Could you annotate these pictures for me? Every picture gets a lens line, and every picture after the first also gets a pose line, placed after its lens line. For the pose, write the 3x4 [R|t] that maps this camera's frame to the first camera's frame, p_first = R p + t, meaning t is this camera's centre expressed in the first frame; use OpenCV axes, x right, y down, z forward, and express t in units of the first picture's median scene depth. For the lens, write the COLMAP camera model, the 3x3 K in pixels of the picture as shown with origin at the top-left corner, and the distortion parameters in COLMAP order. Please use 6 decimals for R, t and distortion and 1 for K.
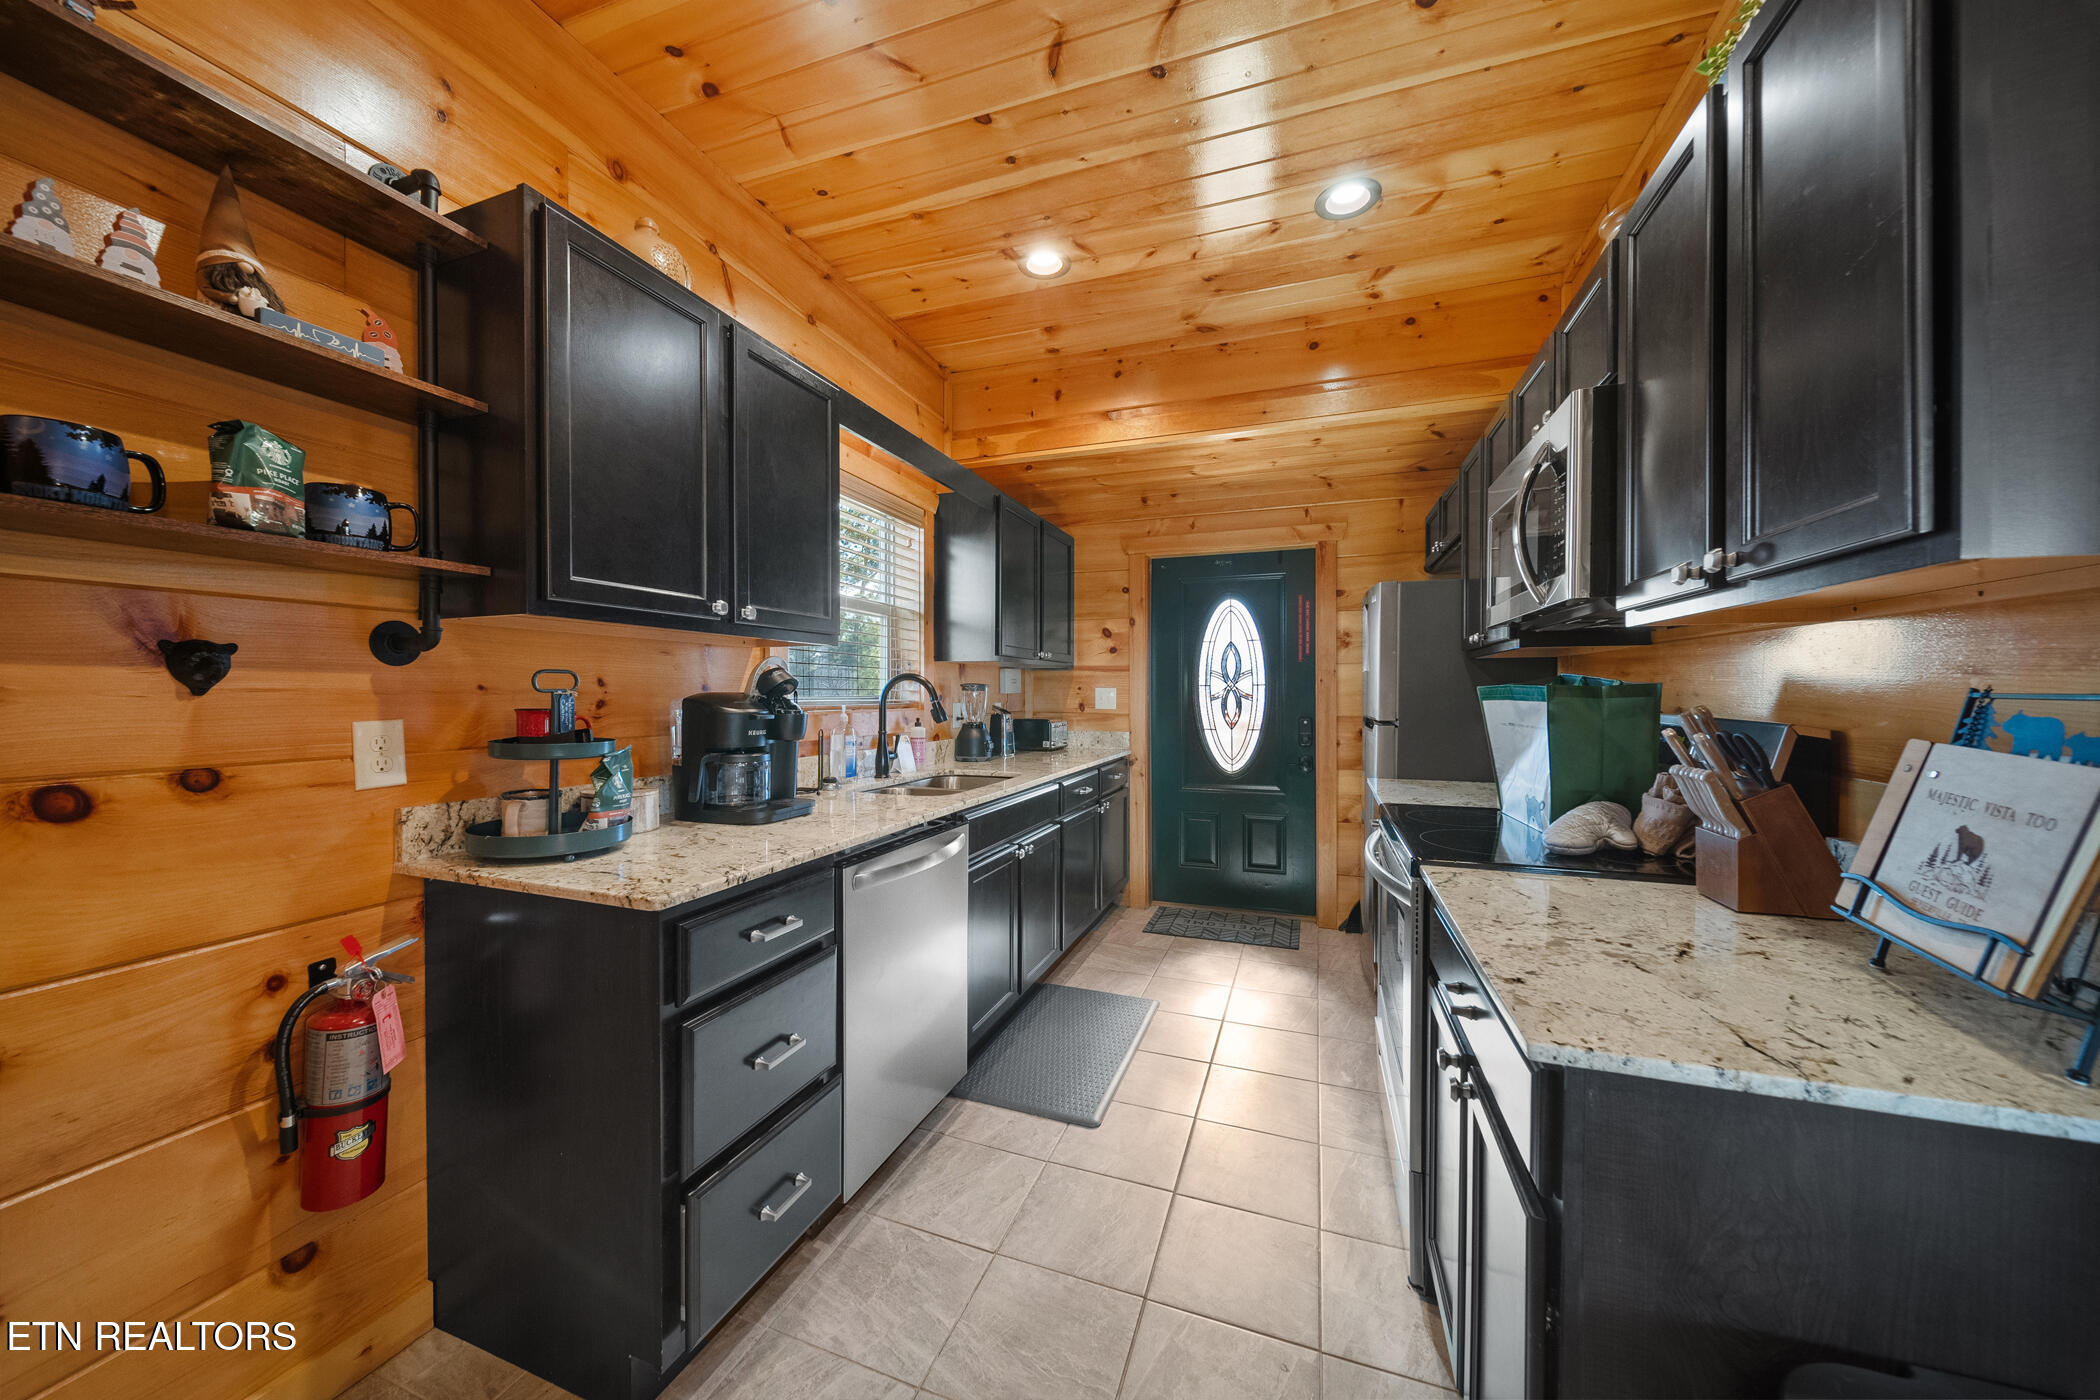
lens RADIAL K [[744.3, 0, 1046.1], [0, 744.3, 696.7], [0, 0, 1]] dist [-0.001469, -0.001614]
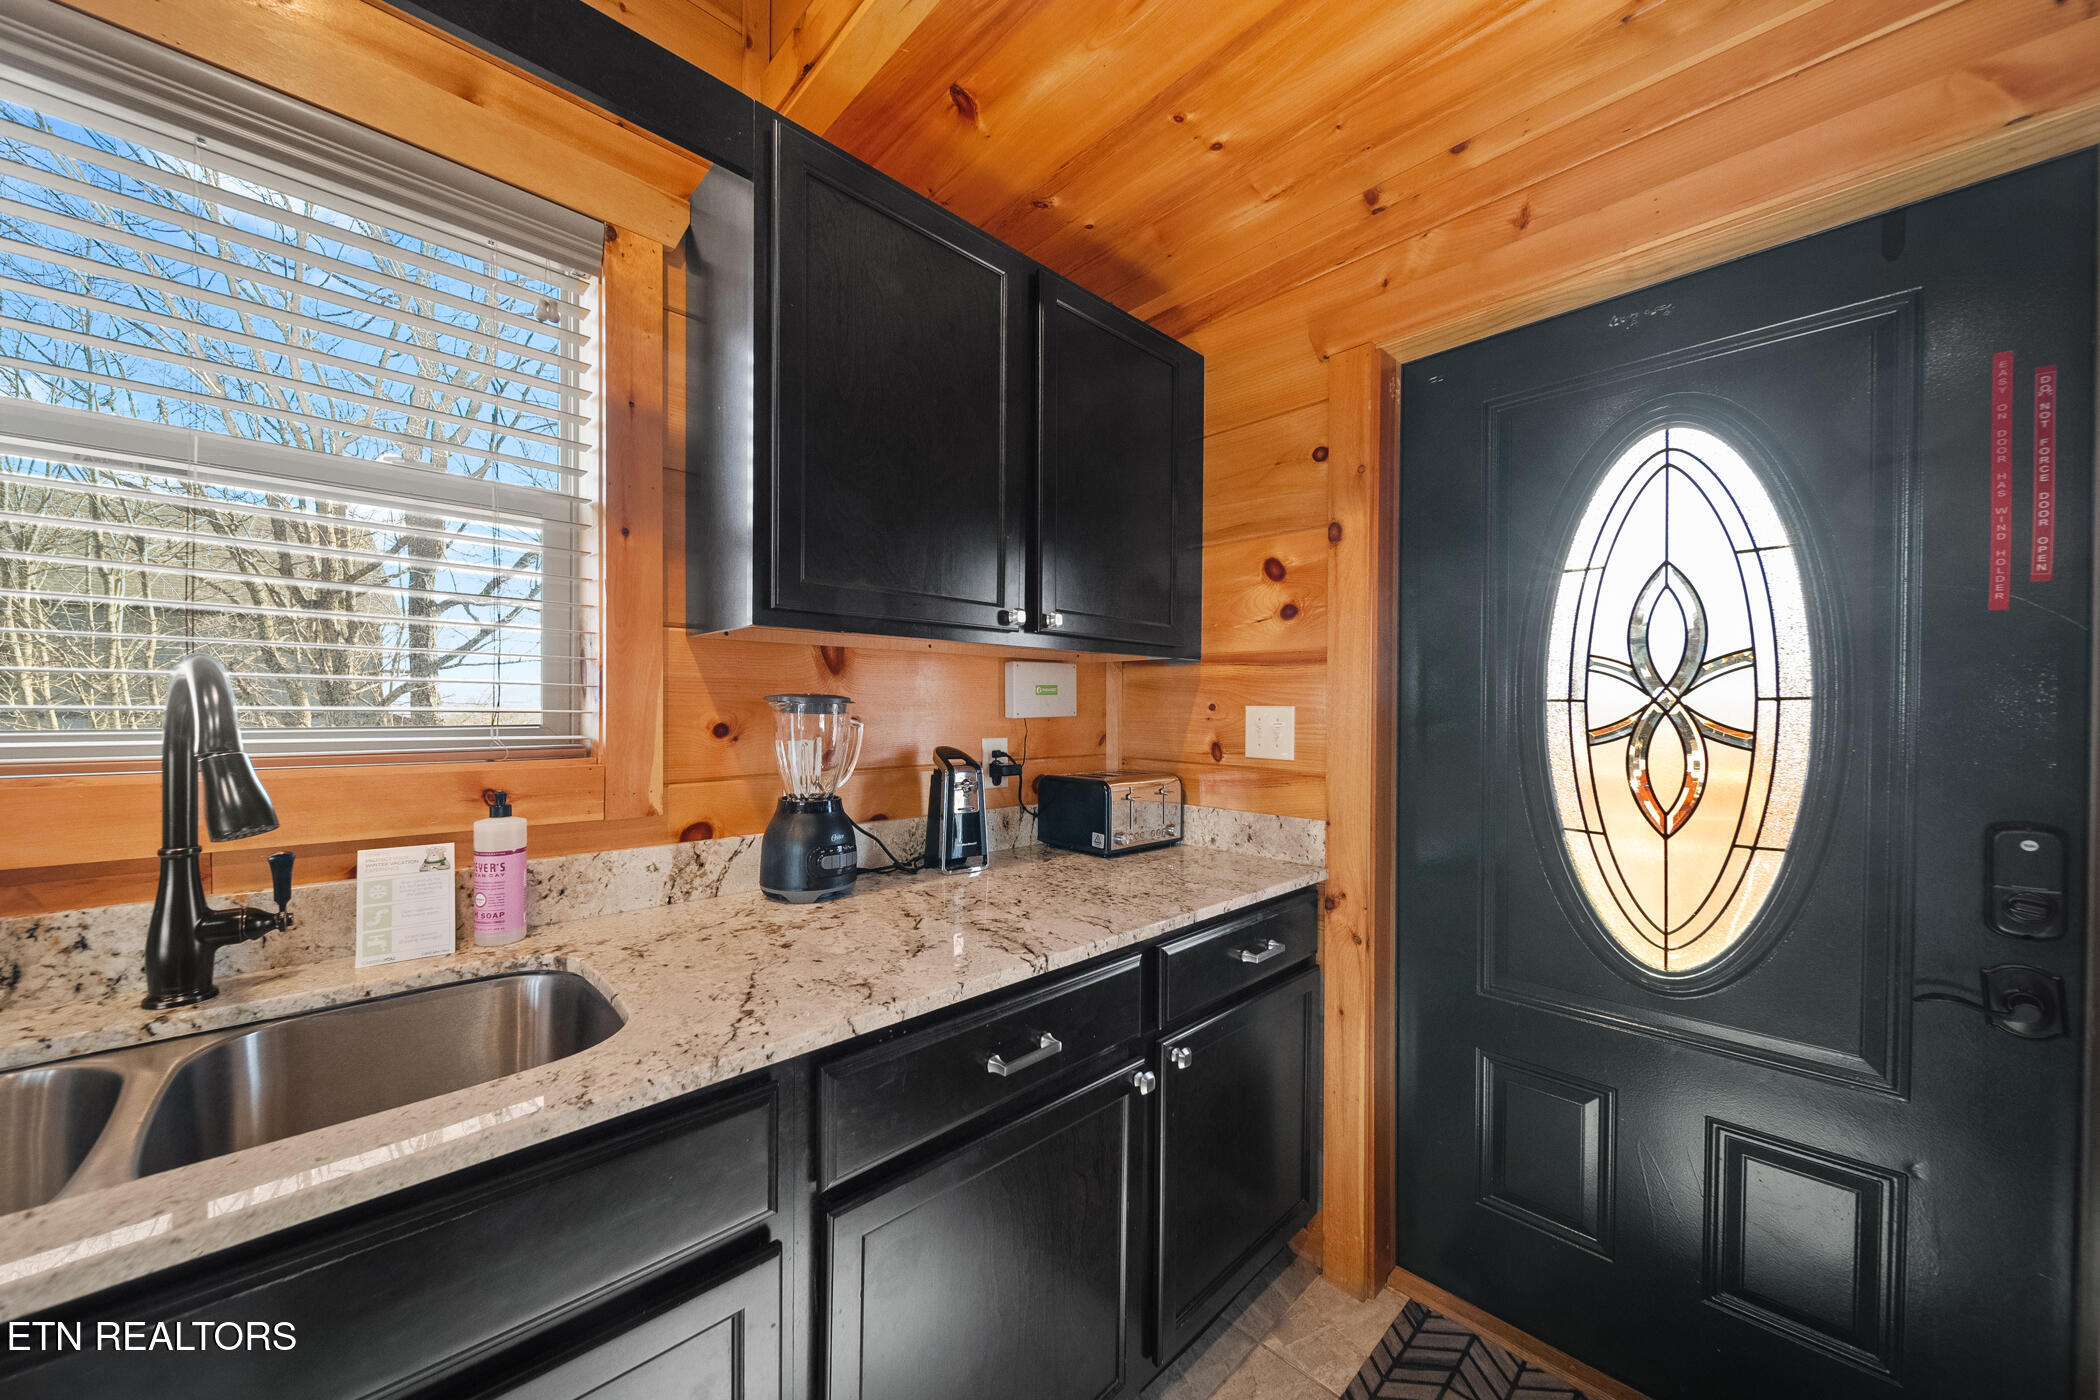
lens RADIAL K [[744.3, 0, 1037.2], [0, 744.3, 712.5], [0, 0, 1]] dist [-0.001469, -0.001614]
pose [[0.895670, 0.009694, -0.444613, 0.147936], [-0.008175, 0.999952, 0.005335, -0.009314], [0.444643, -0.001143, 0.895707, 0.589231]]
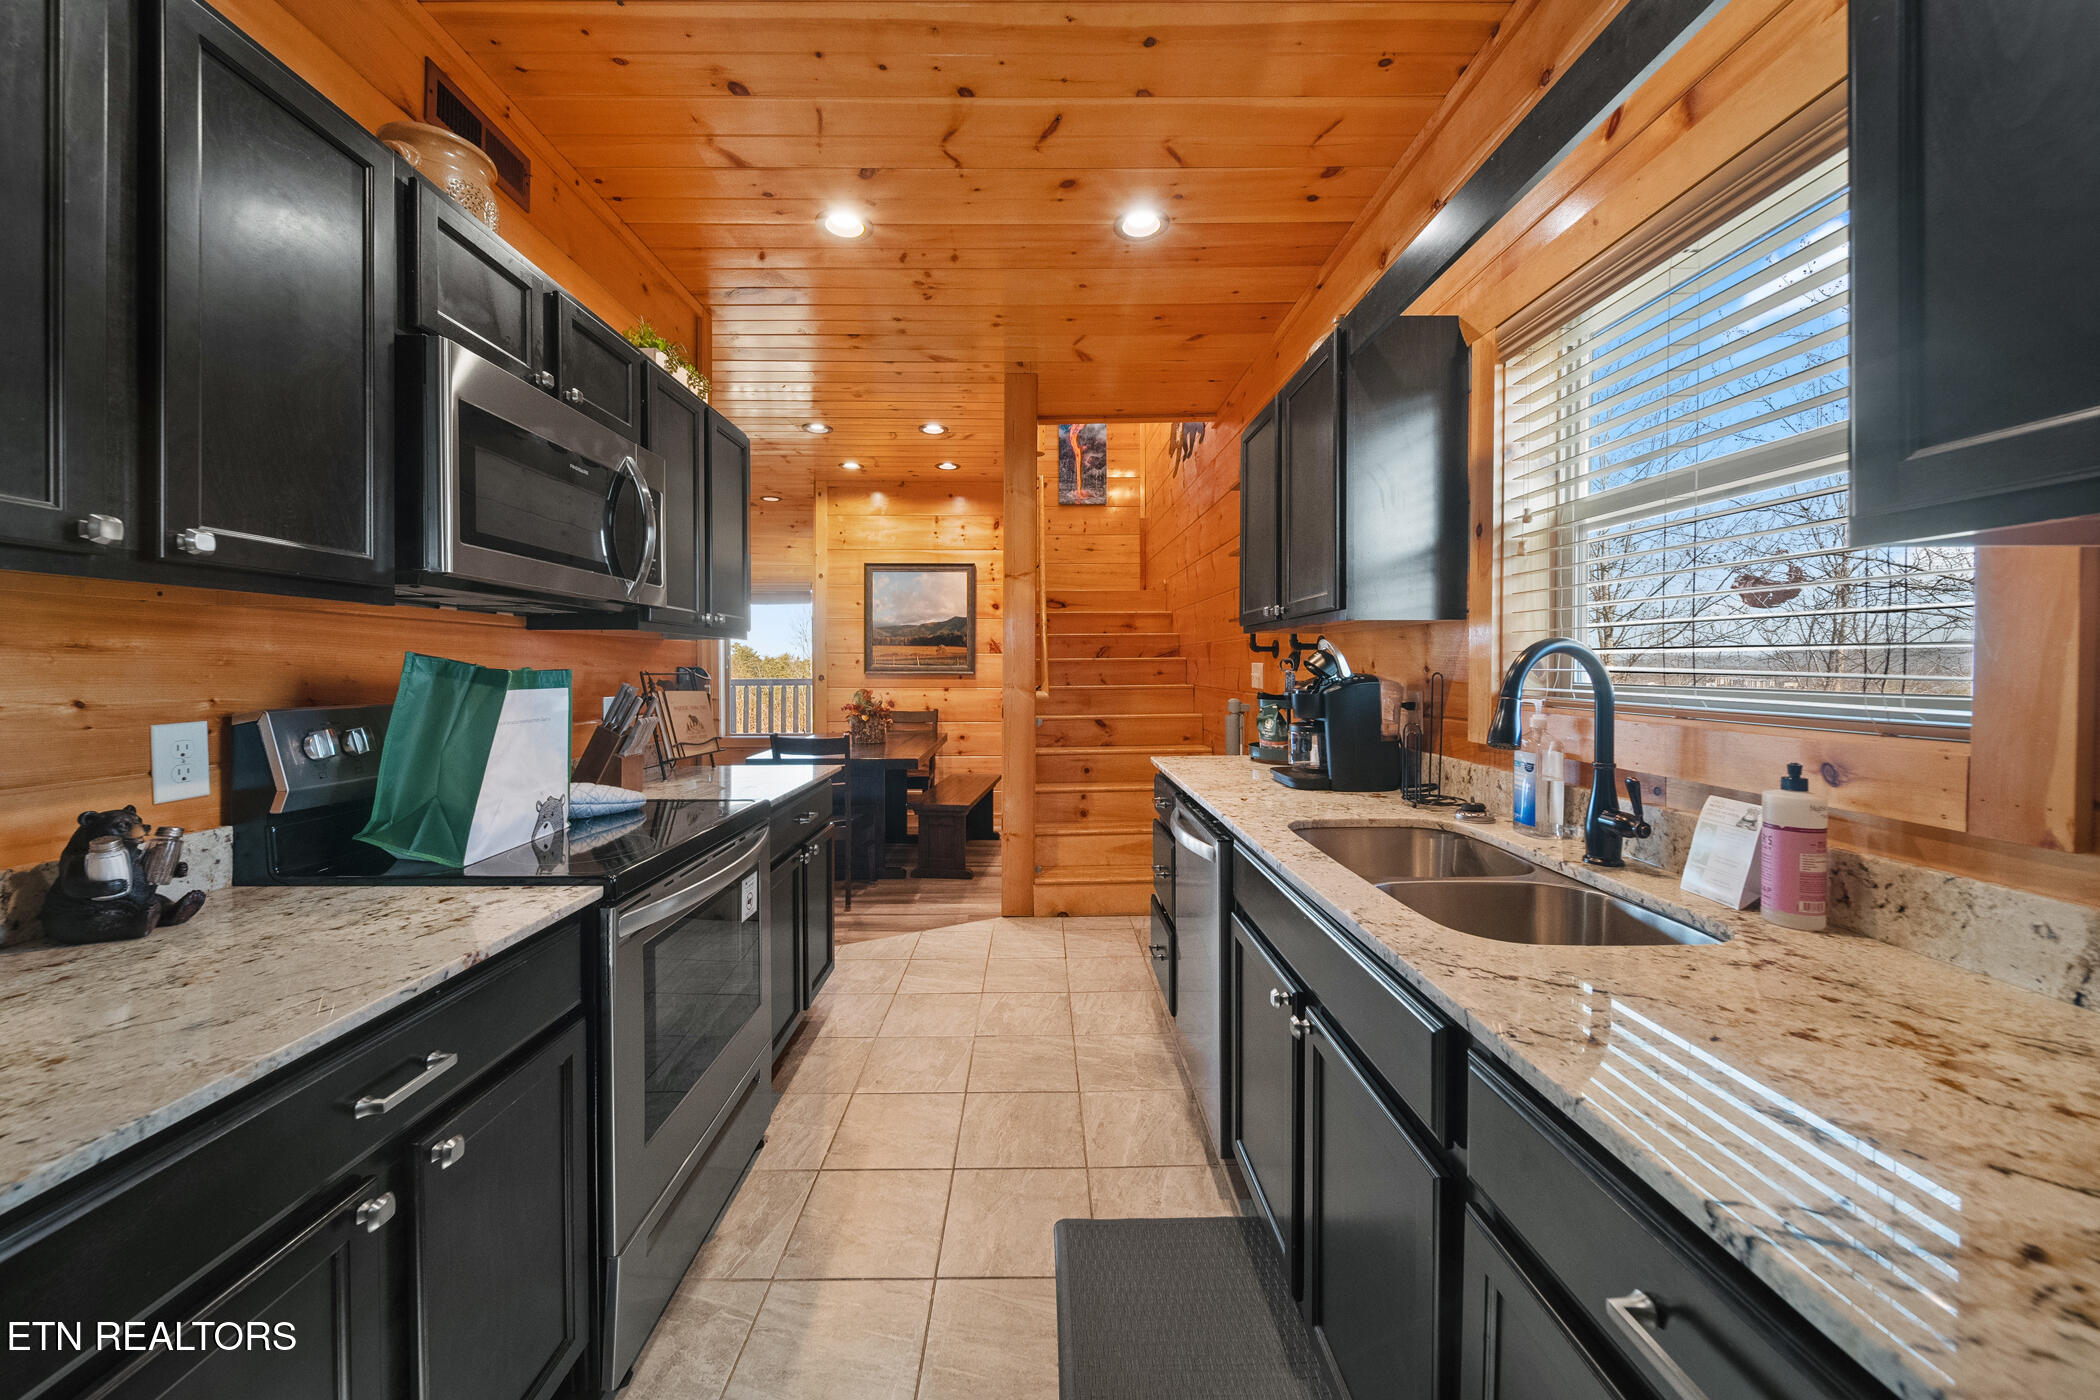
lens RADIAL K [[744.3, 0, 1048.2], [0, 744.3, 677.7], [0, 0, 1]] dist [-0.001469, -0.001614]
pose [[-0.936235, 0.009971, -0.351232, 0.177013], [0.003807, 0.999826, 0.018237, -0.012138], [0.351353, 0.015737, -0.936111, 0.879960]]
